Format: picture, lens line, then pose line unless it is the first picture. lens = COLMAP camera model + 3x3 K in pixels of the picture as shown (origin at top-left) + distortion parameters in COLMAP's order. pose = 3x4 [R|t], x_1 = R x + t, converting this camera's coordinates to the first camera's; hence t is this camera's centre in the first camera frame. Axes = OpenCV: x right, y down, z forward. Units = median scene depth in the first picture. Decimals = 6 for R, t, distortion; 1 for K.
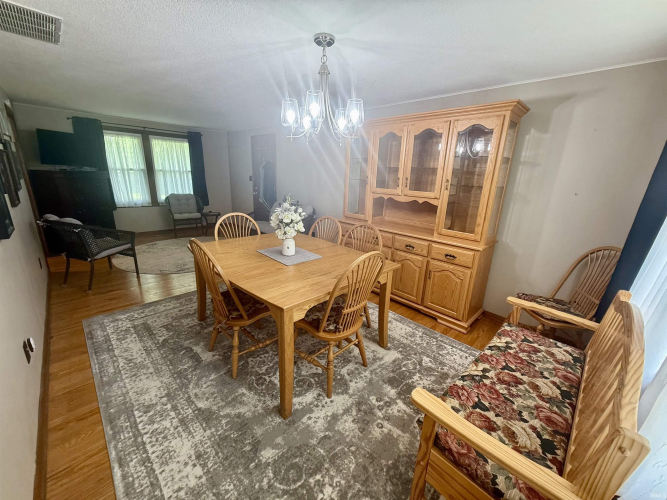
lens RADIAL K [[264.3, 0, 332.9], [0, 264.3, 249.9], [0, 0, 1]] dist [-0.000266, 0.000053]
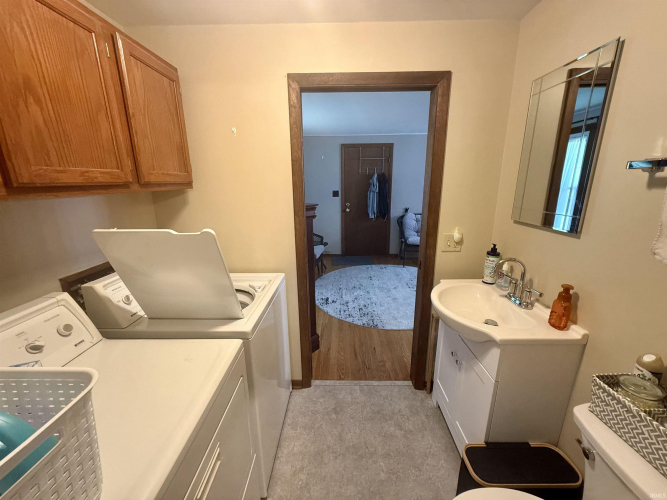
lens RADIAL K [[264.3, 0, 334.9], [0, 264.3, 251.3], [0, 0, 1]] dist [-0.000266, 0.000053]
pose [[0.719438, -0.219811, 0.658857, -1.062636], [0.228261, 0.970737, 0.074614, -0.183940], [-0.655977, 0.096711, 0.748559, 0.460265]]
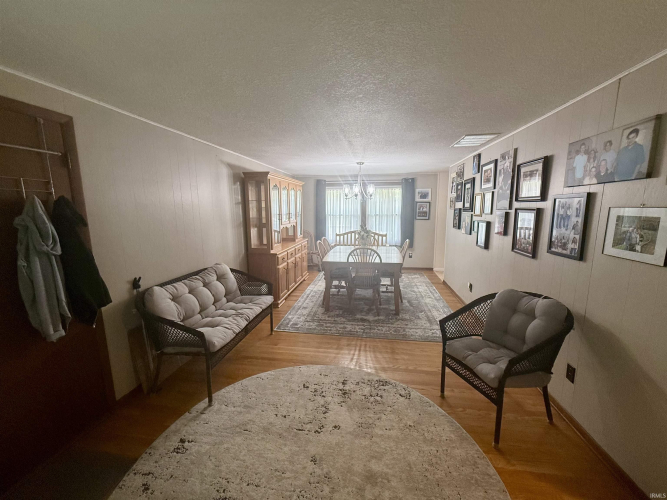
lens RADIAL K [[264.3, 0, 336.1], [0, 264.3, 249.3], [0, 0, 1]] dist [-0.000266, 0.000053]
pose [[-0.598282, -0.160722, 0.785001, -0.707097], [0.207581, 0.915144, 0.345574, -0.330122], [-0.773930, 0.369703, -0.514151, 0.960220]]
